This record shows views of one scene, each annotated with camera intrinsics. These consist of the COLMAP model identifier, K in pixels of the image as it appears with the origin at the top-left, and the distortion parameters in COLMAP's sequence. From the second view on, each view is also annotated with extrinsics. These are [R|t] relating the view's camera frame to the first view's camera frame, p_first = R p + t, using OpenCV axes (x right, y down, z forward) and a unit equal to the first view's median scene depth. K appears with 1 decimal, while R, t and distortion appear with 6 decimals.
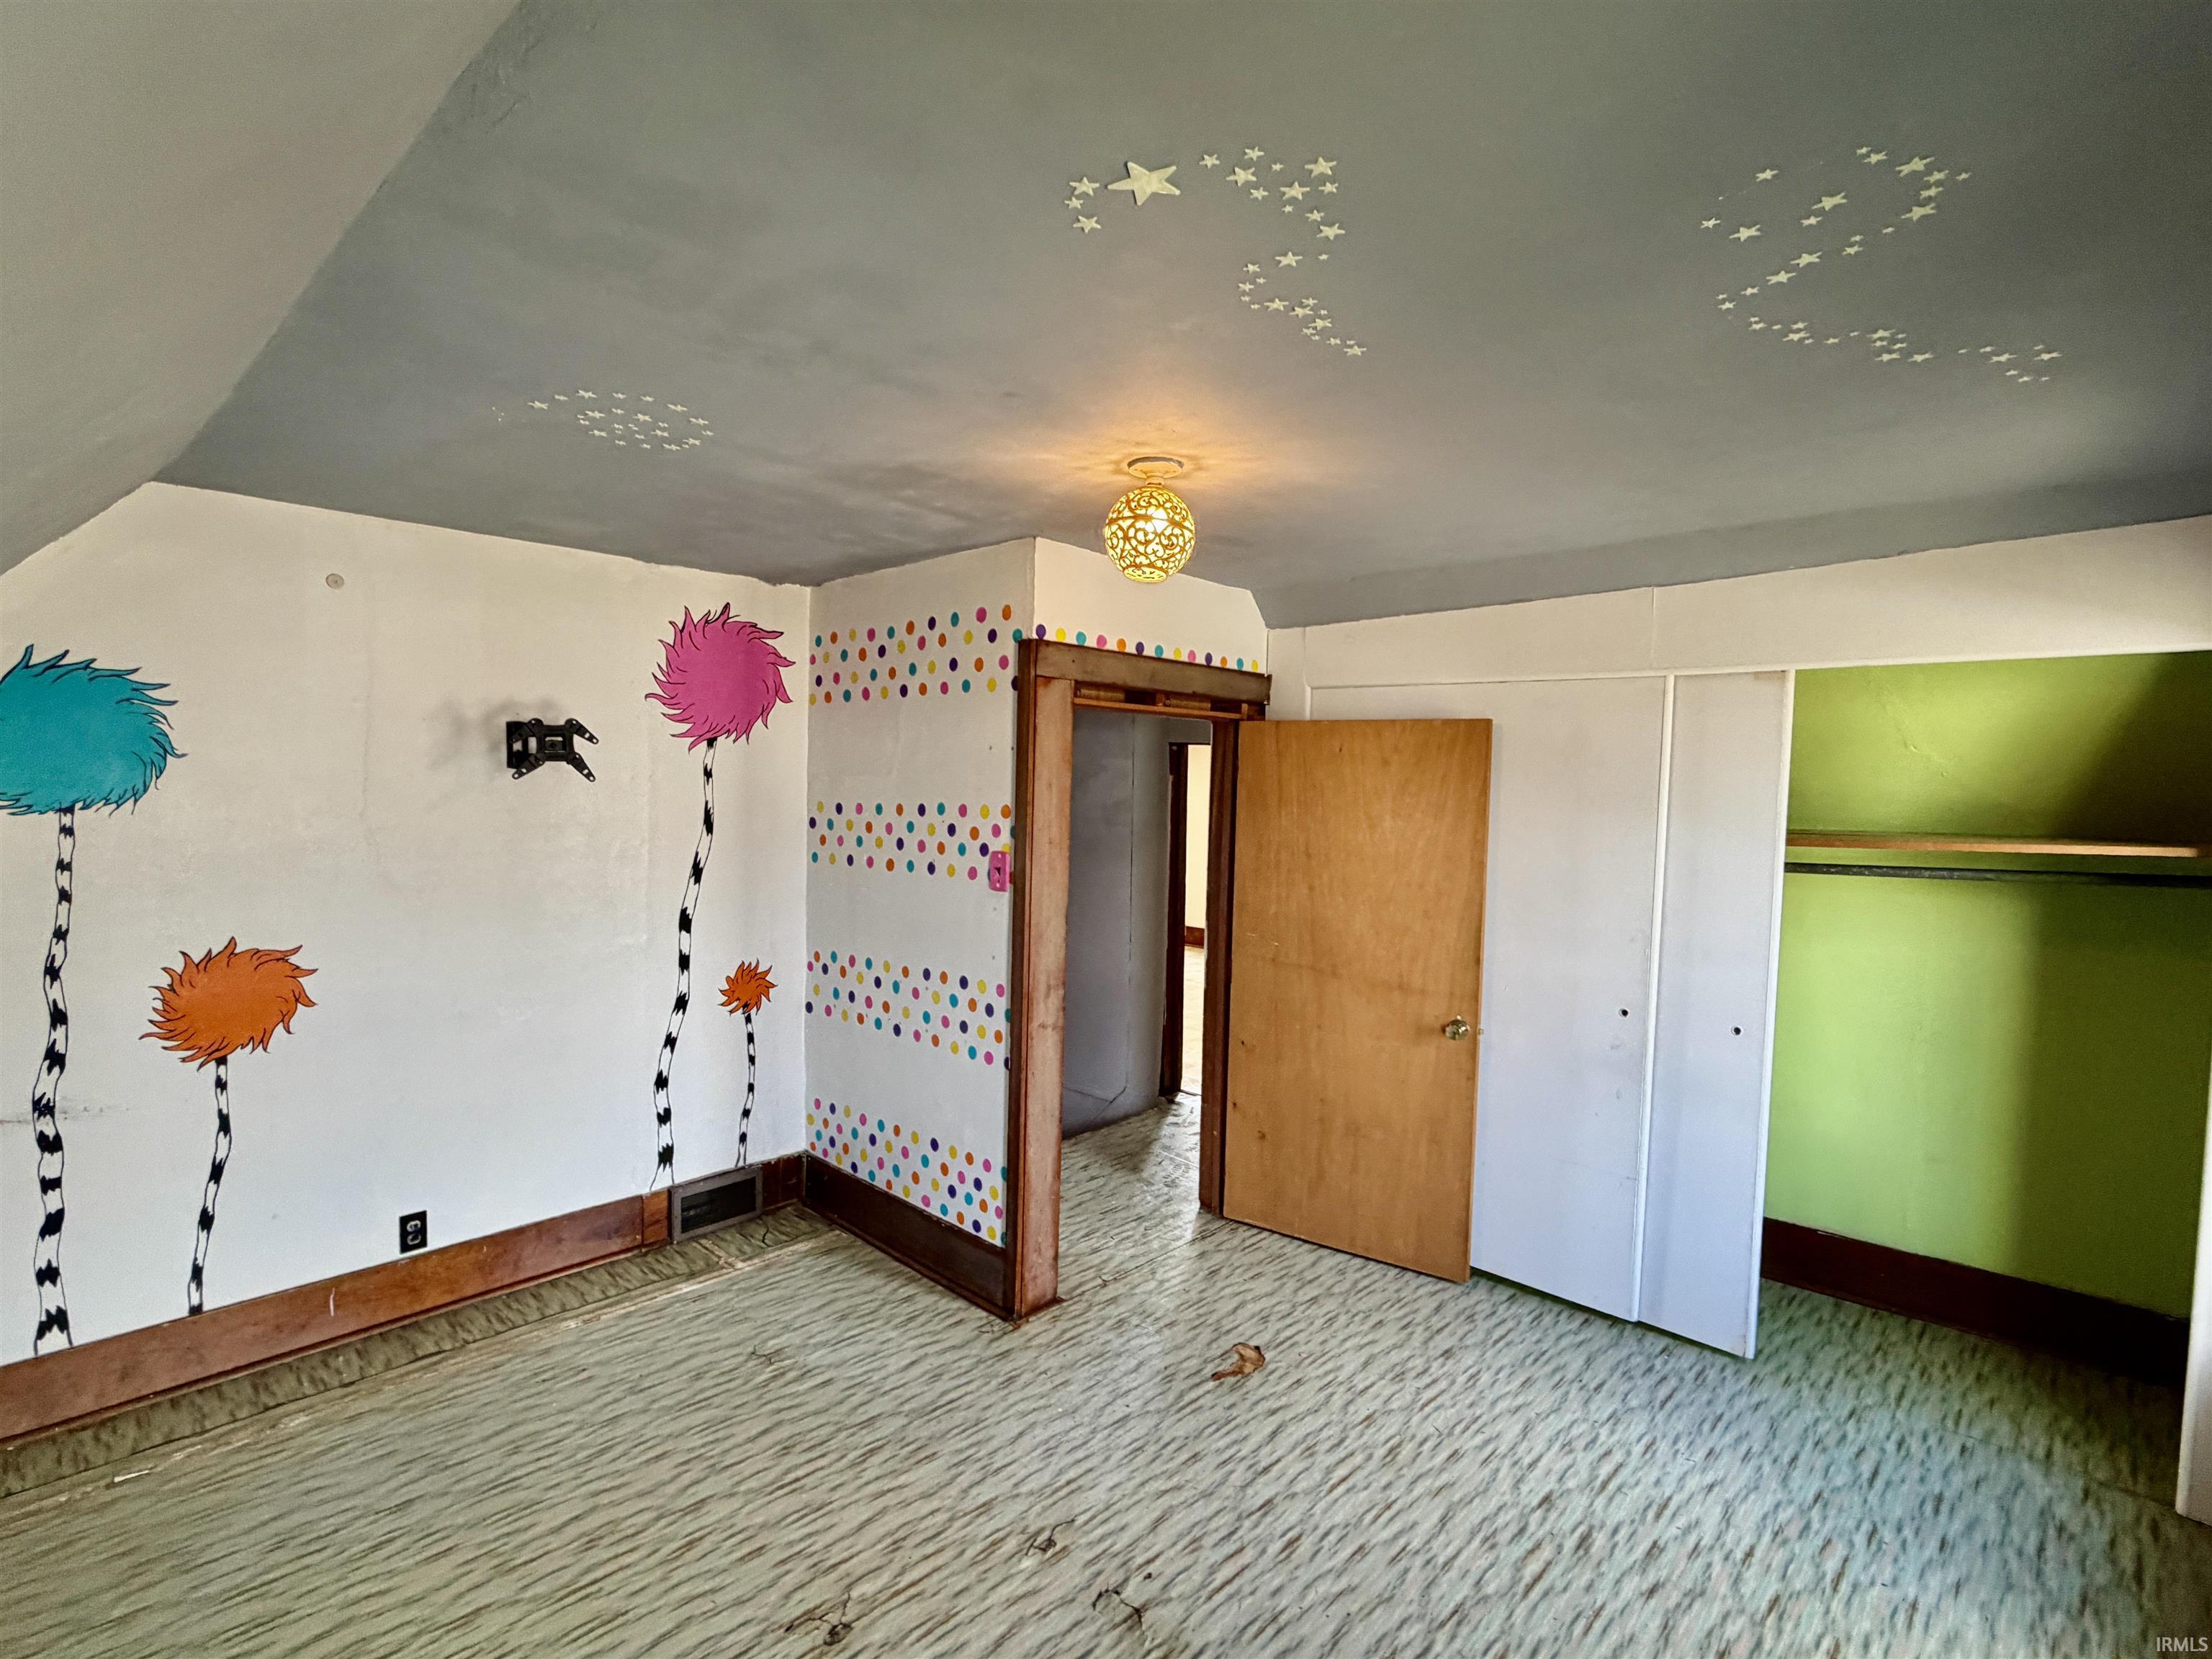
lens RADIAL K [[1066.7, 0, 1106.3], [0, 1066.7, 830.0], [0, 0, 1]] dist [-0.000846, 0.000204]
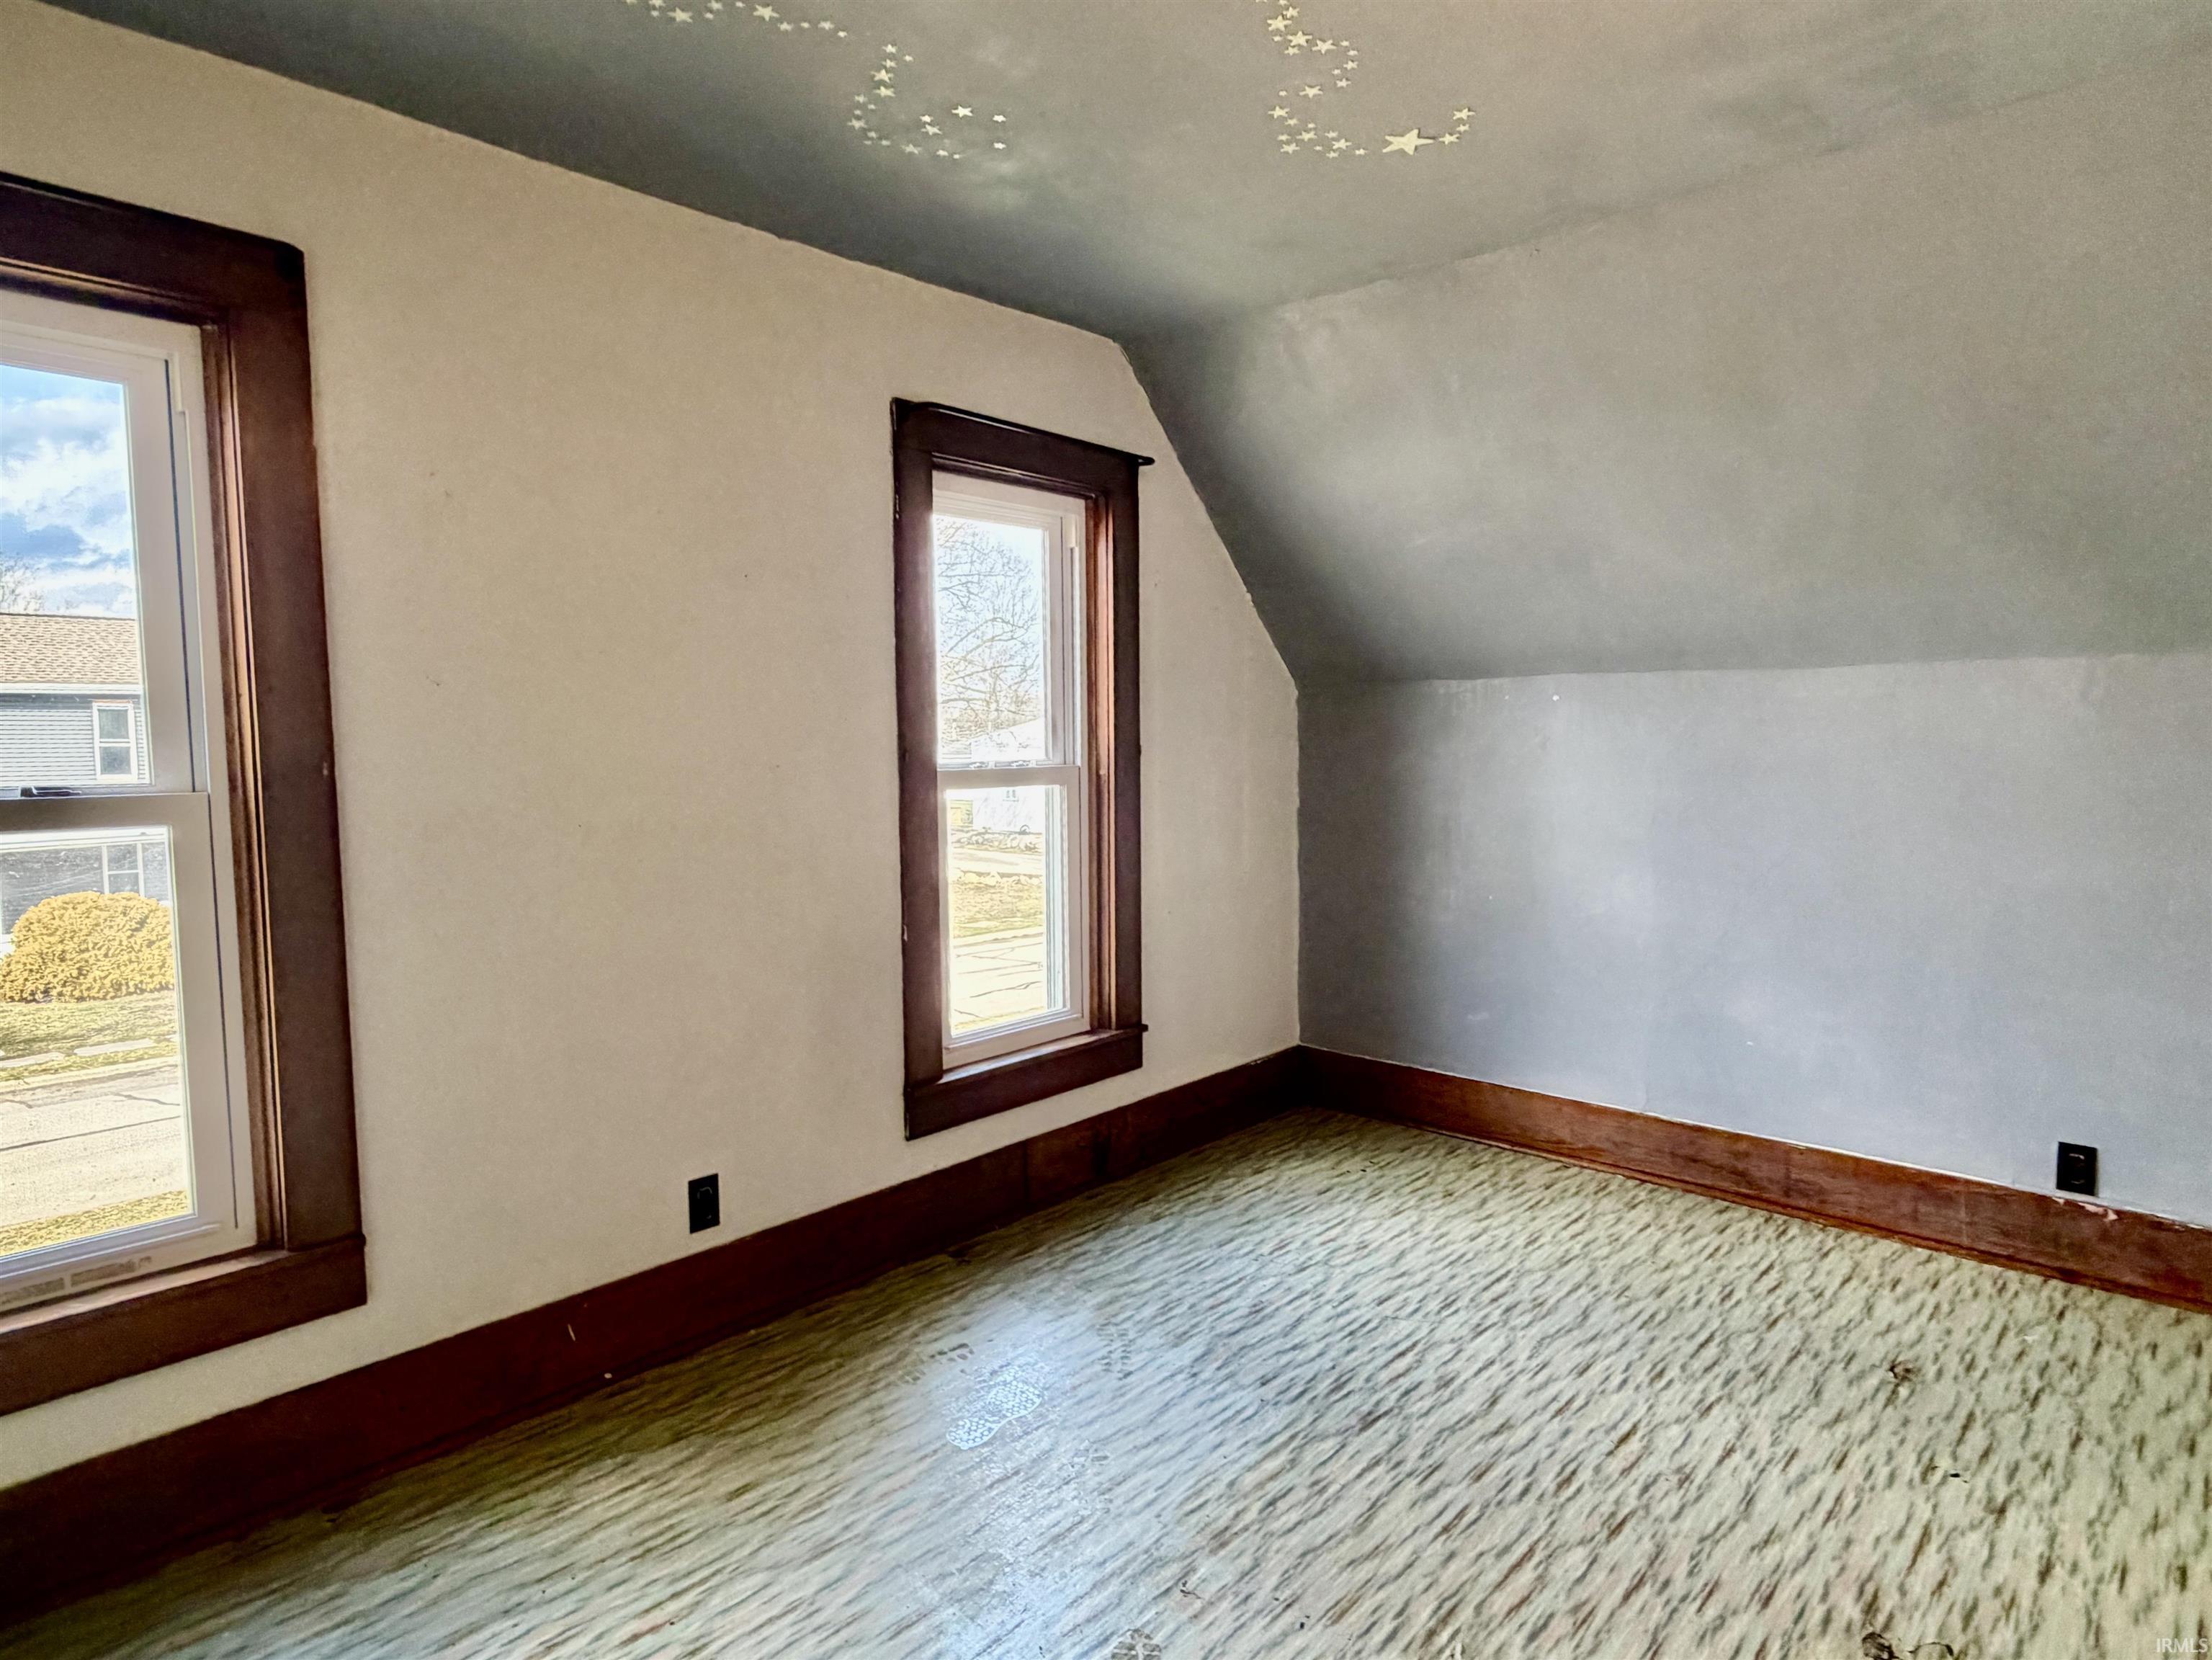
lens RADIAL K [[1221.5, 0, 1092.4], [0, 1221.5, 831.6], [0, 0, 1]] dist [0.005806, 0.001610]
pose [[-0.999940, -0.010717, 0.002350, 0.219170], [-0.010365, 0.992973, 0.117886, 0.073732], [-0.003597, 0.117855, -0.993024, 1.332482]]
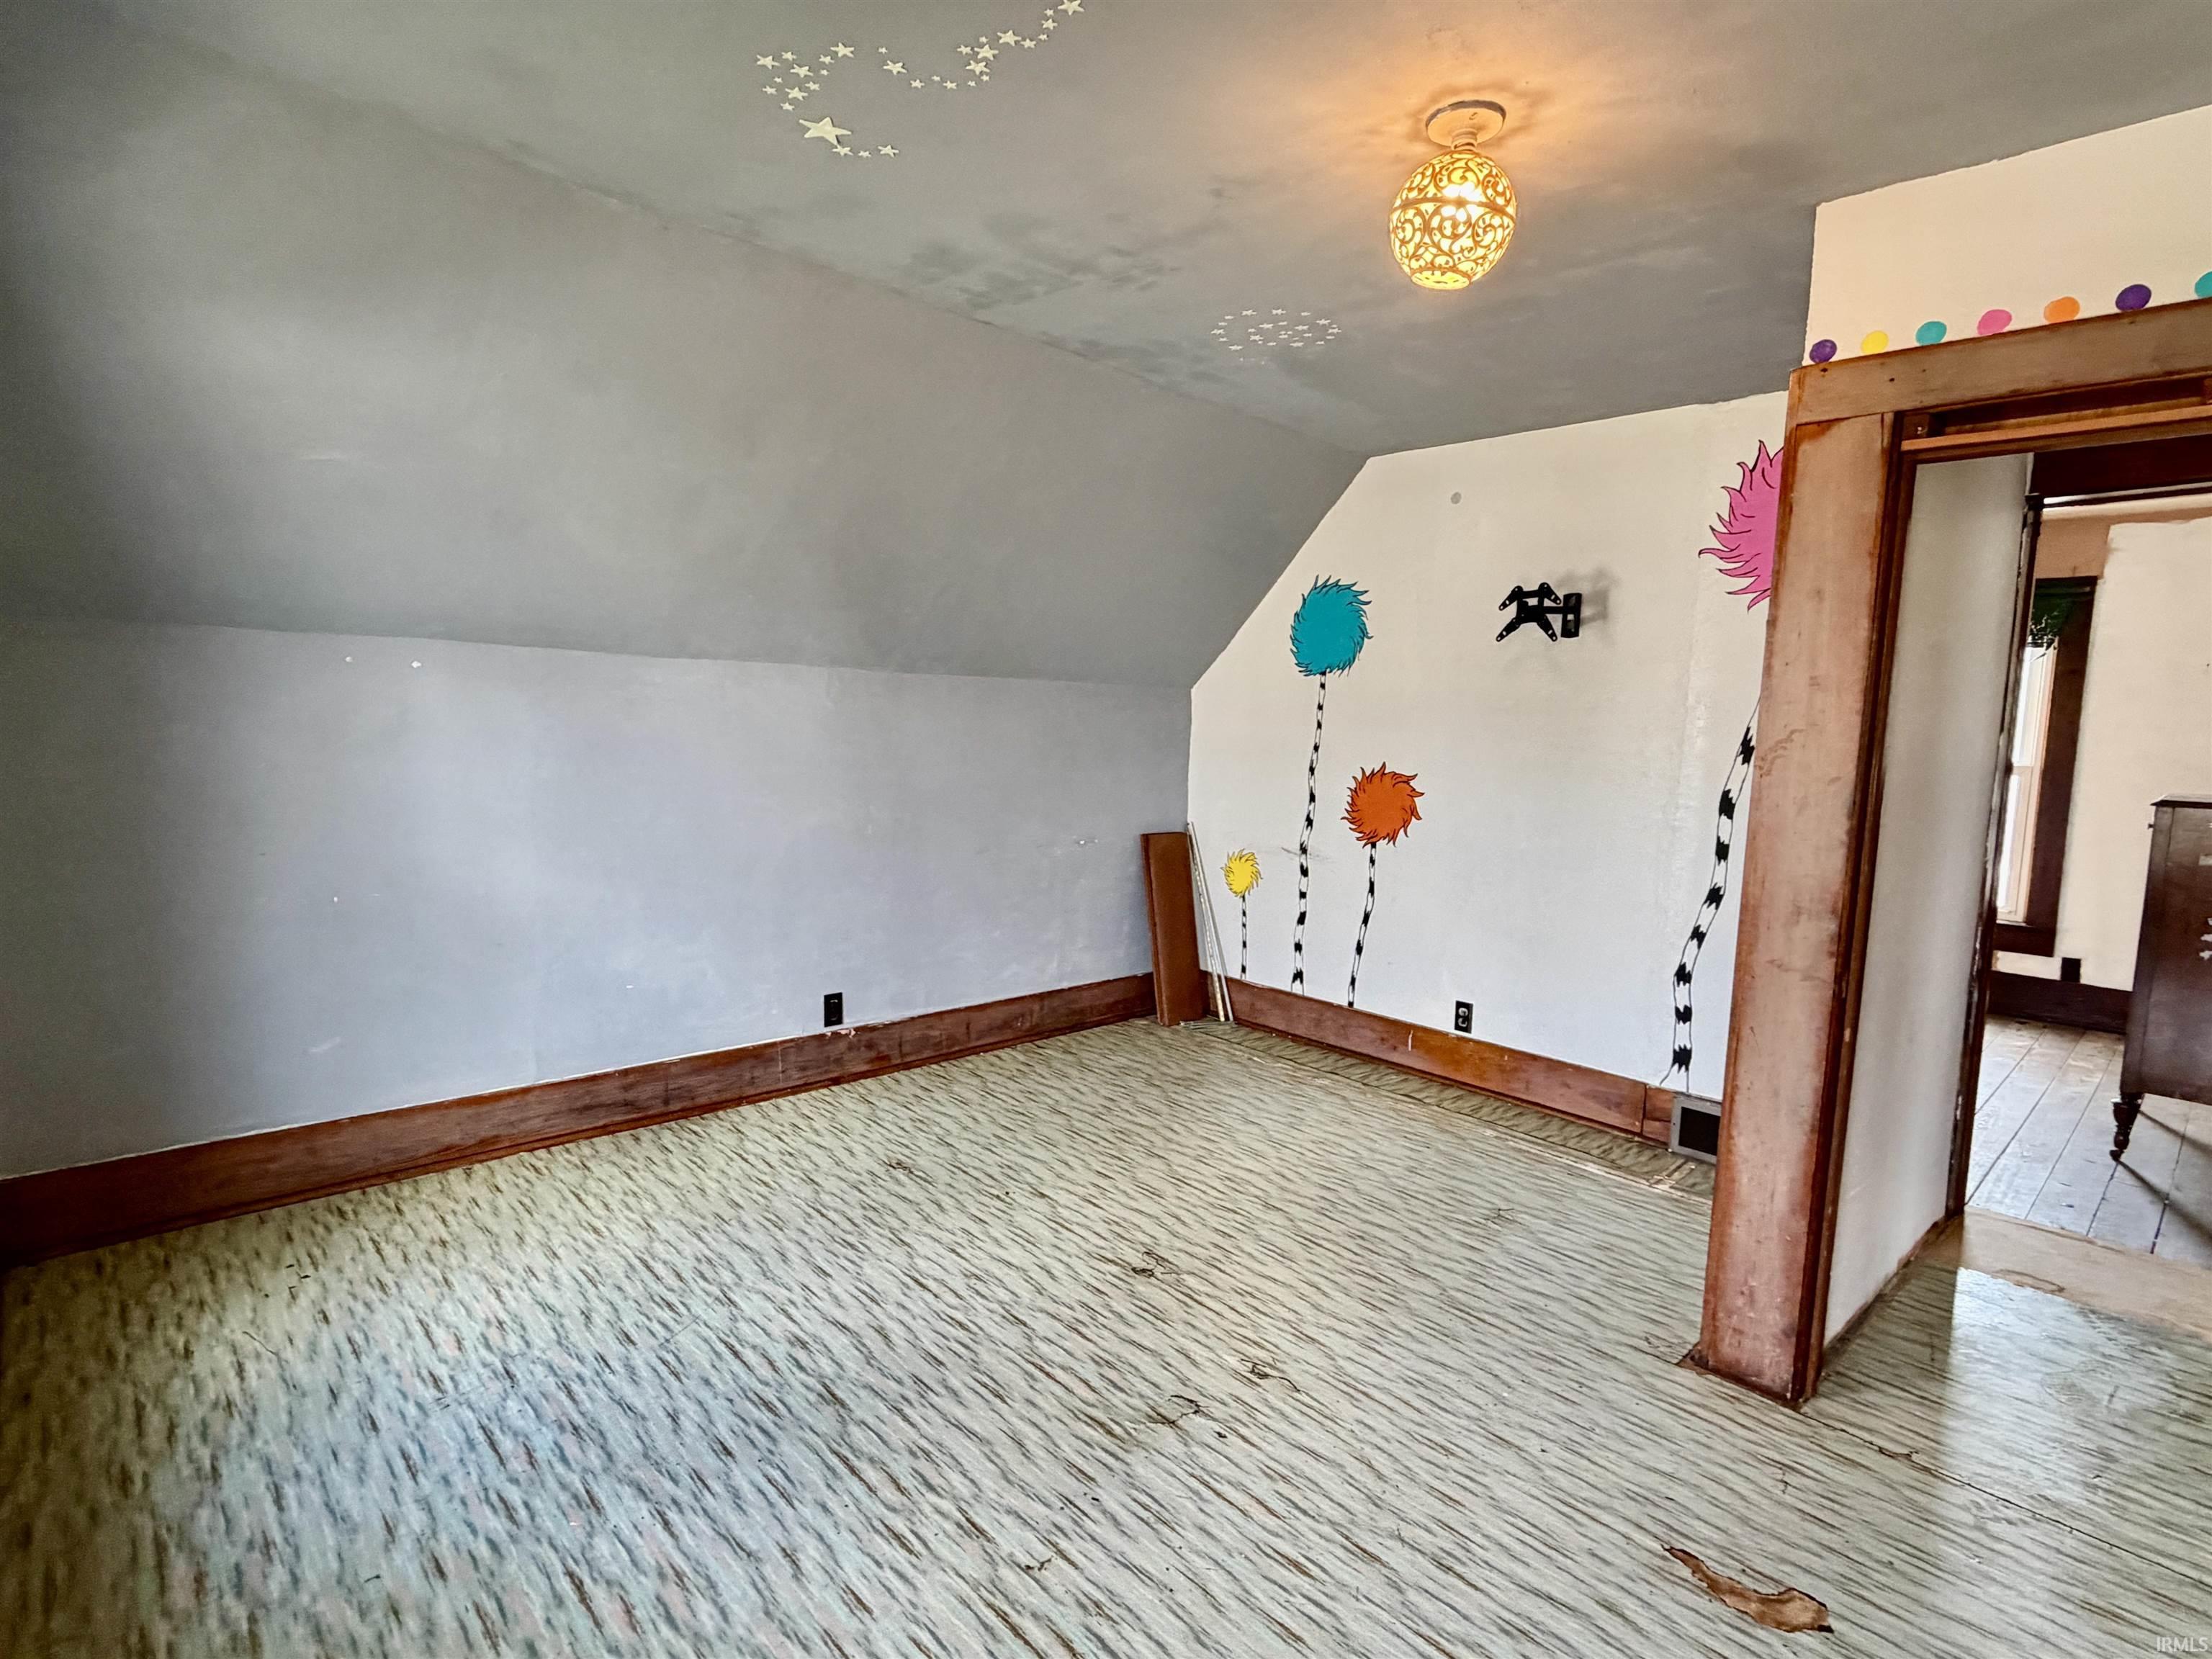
lens RADIAL K [[1146.6, 0, 1105.1], [0, 1146.6, 834.5], [0, 0, 1]] dist [0.001701, 0.002090]
pose [[-0.069618, 0.088170, -0.993670, 0.792405], [-0.081874, 0.992221, 0.093778, 0.084946], [0.994208, 0.087884, -0.061857, 0.742210]]
